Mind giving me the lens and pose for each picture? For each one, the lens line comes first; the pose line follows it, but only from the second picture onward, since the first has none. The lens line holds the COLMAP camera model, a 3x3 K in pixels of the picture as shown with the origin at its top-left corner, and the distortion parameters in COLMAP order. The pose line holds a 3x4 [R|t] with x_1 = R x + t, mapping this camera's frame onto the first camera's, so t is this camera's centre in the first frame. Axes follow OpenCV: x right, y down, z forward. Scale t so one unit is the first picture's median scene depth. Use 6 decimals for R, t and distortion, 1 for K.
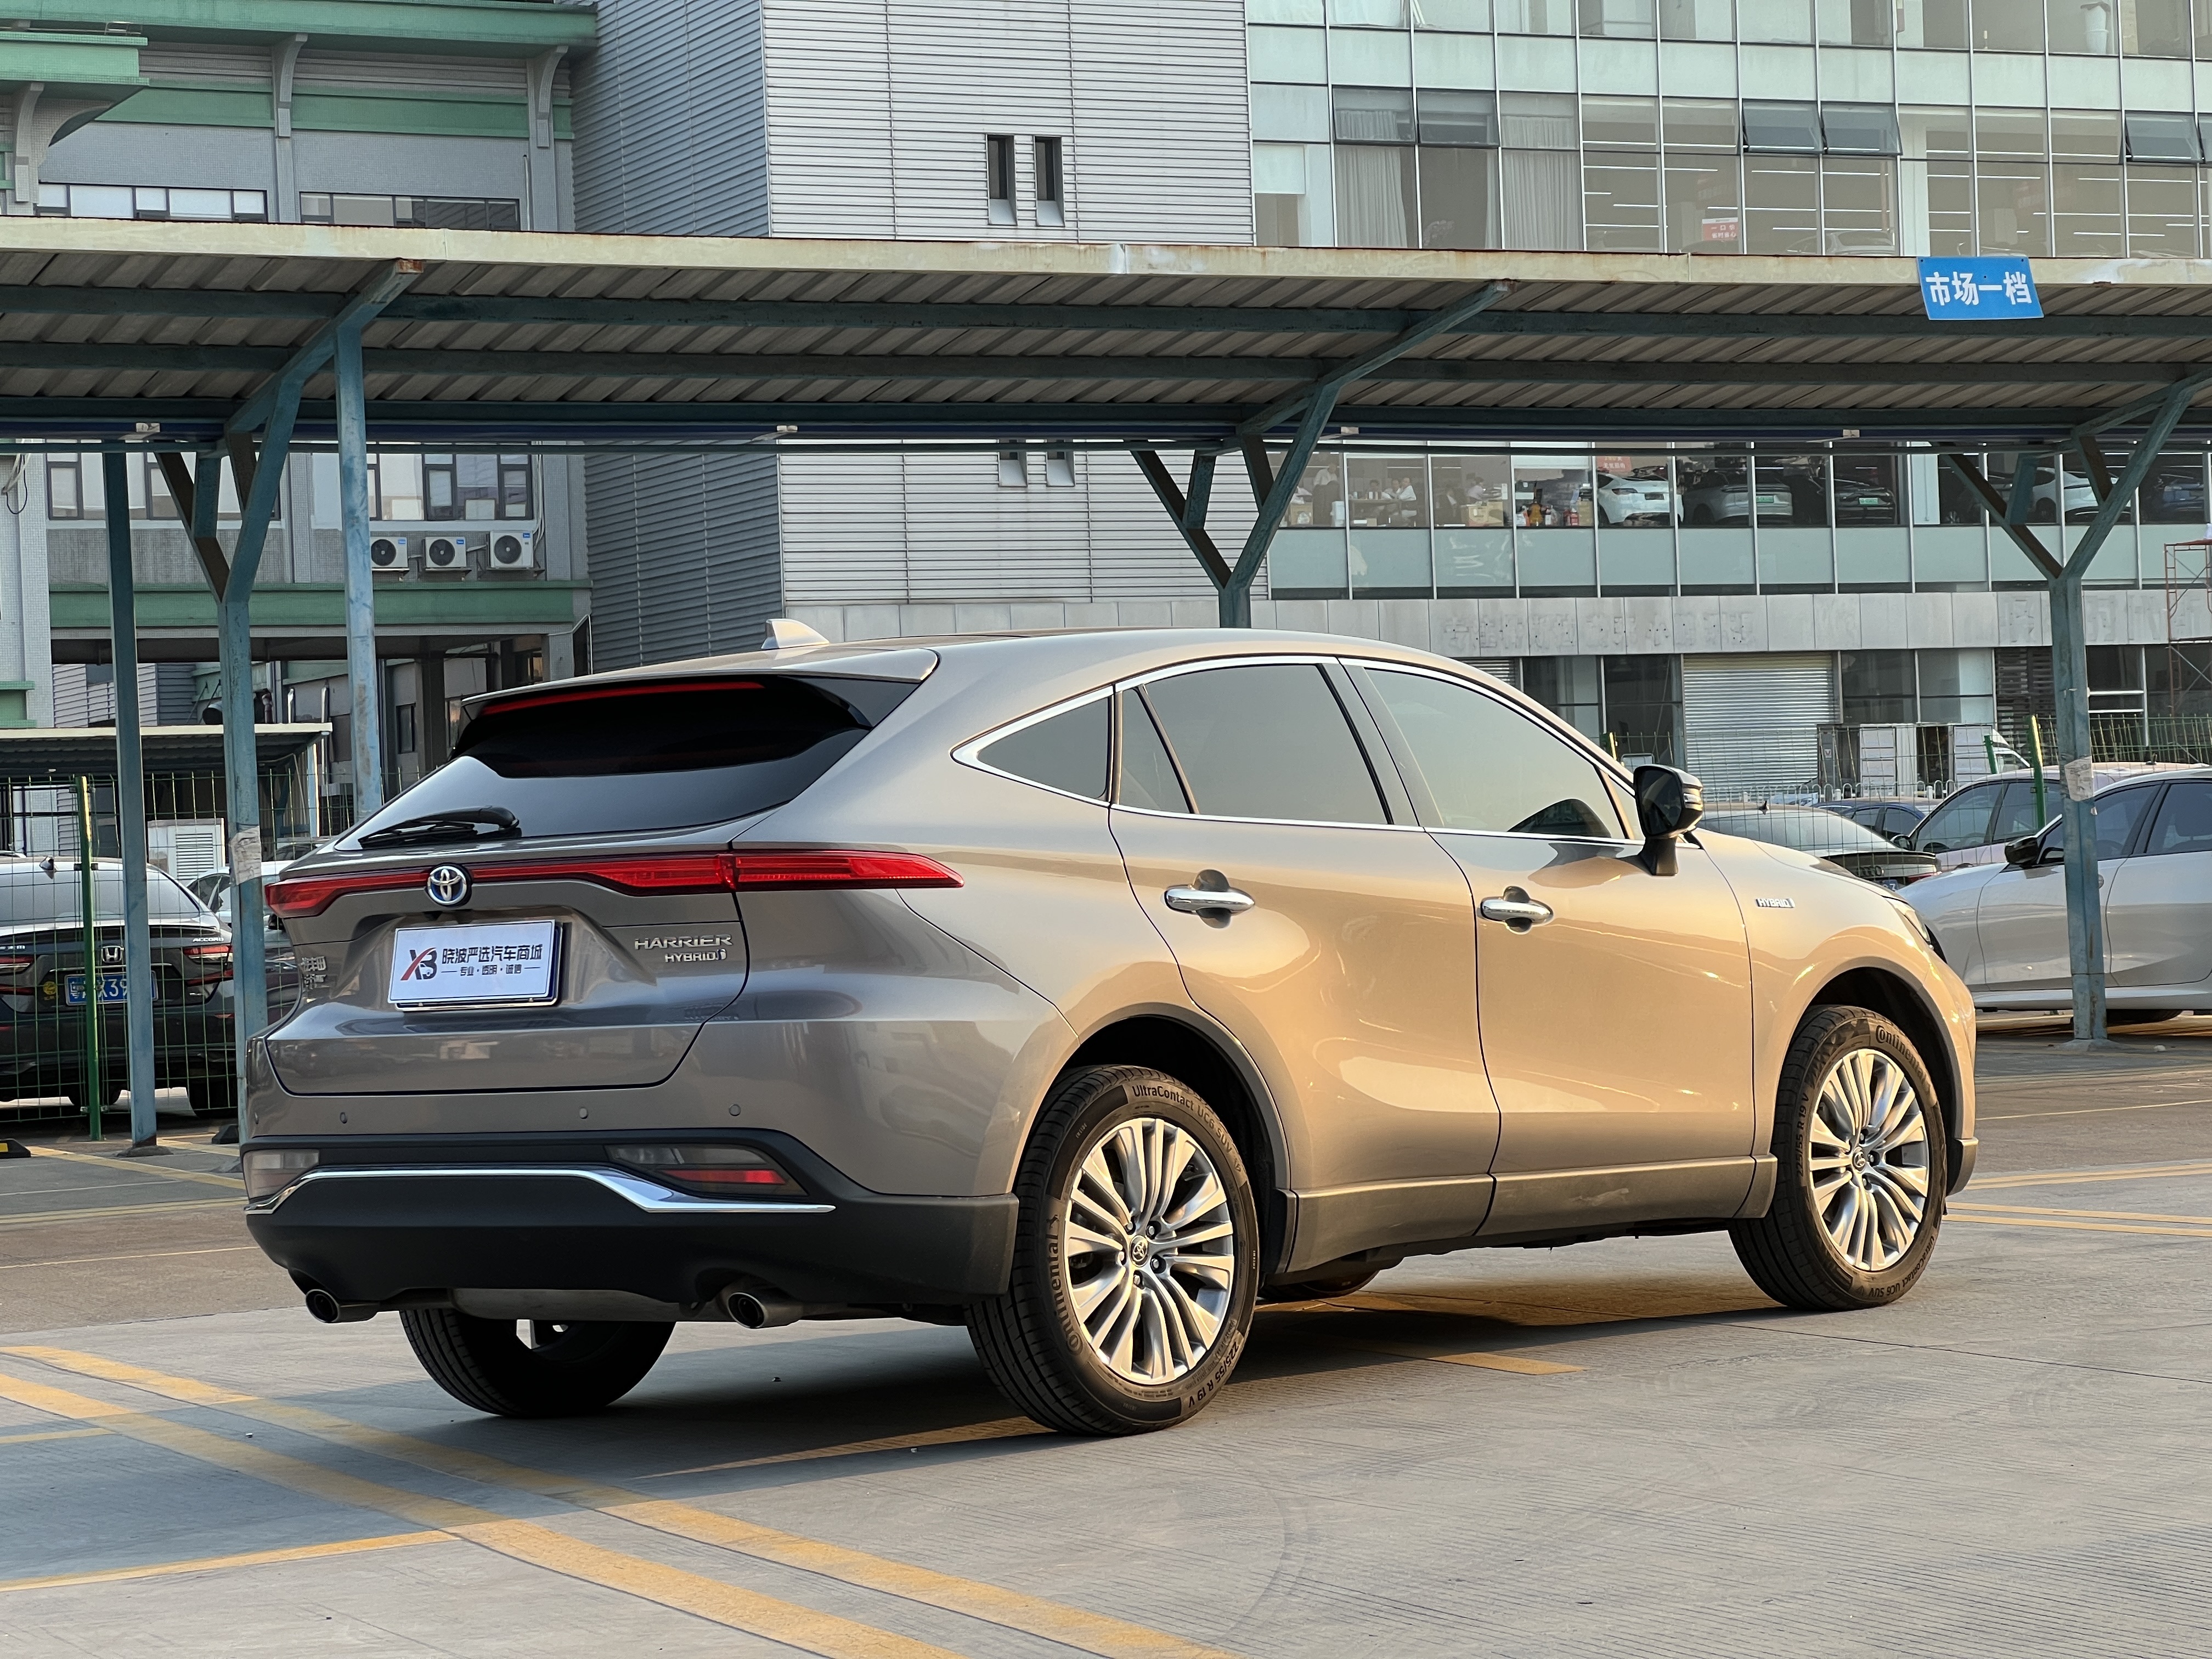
lens RADIAL K [[4999.8, 0, 1113.7], [0, 4999.8, 823.1], [0, 0, 1]] dist [0.163095, 0.000000]
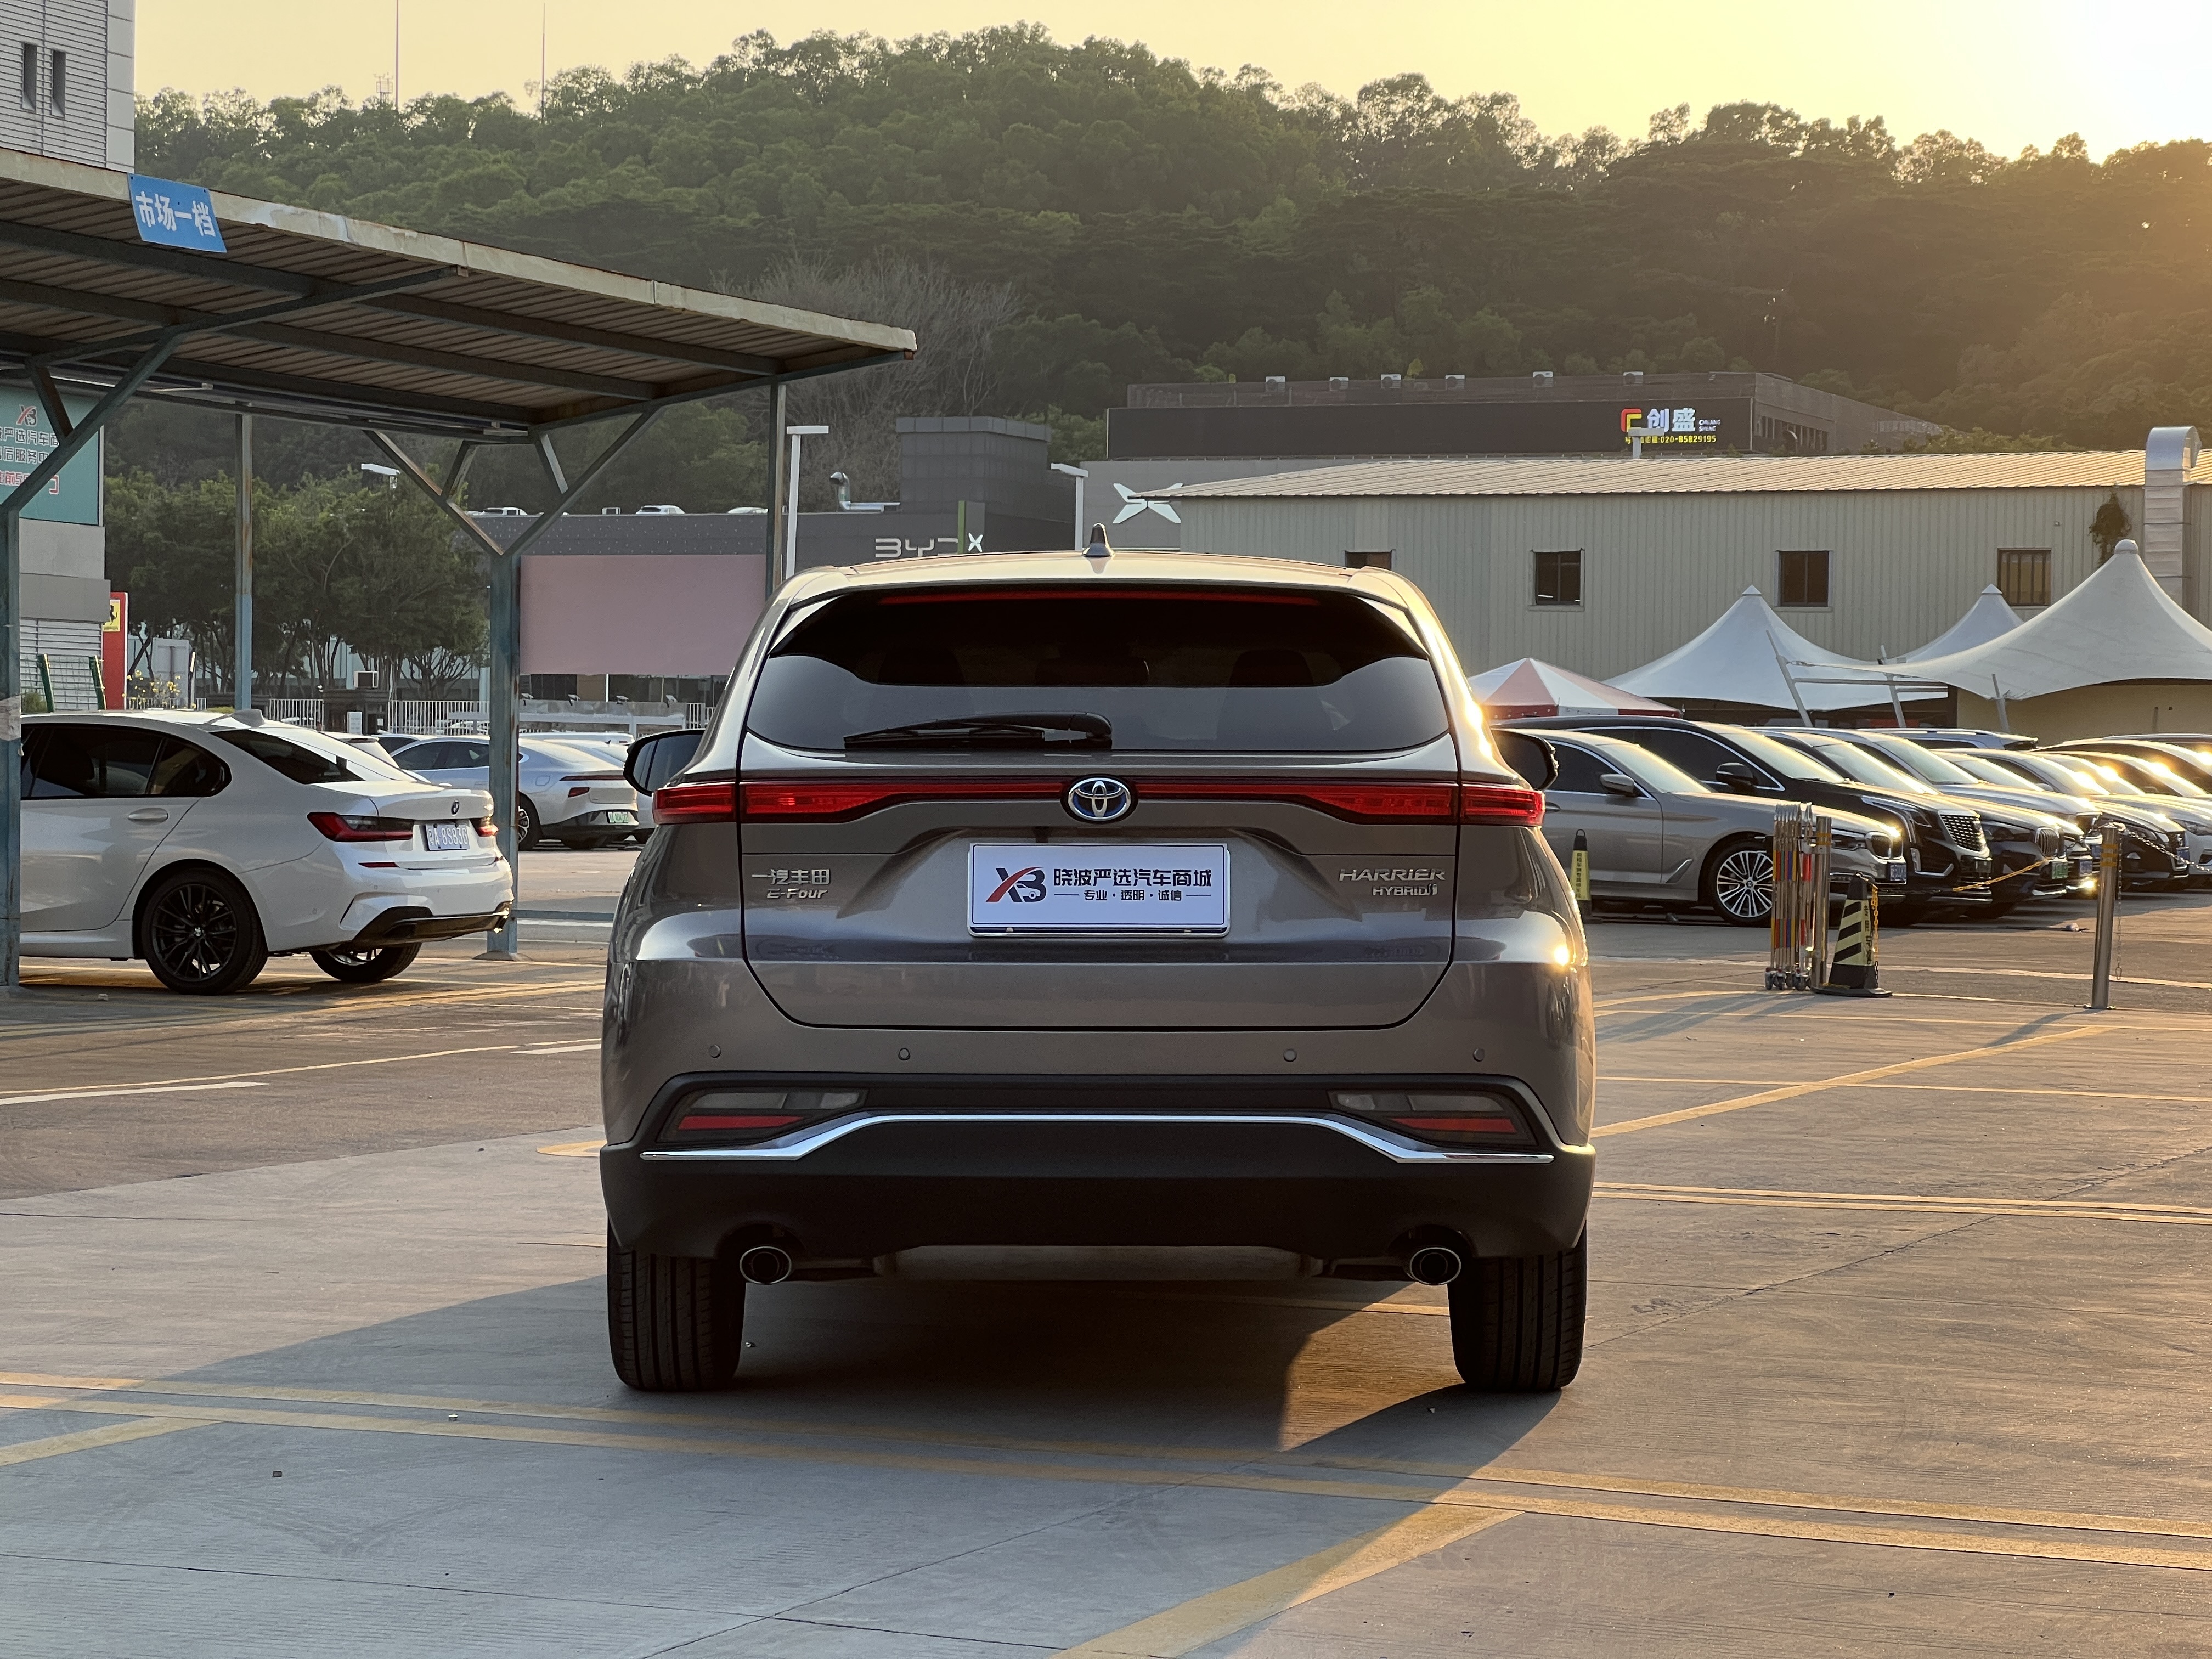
lens RADIAL K [[4999.8, 0, 1116.8], [0, 4999.8, 835.2], [0, 0, 1]] dist [0.163095, 0.000000]
pose [[0.767753, 0.044722, 0.639183, -0.700033], [-0.052283, 0.998607, -0.007070, 0.024797], [-0.638609, -0.027991, 0.769022, 0.303125]]
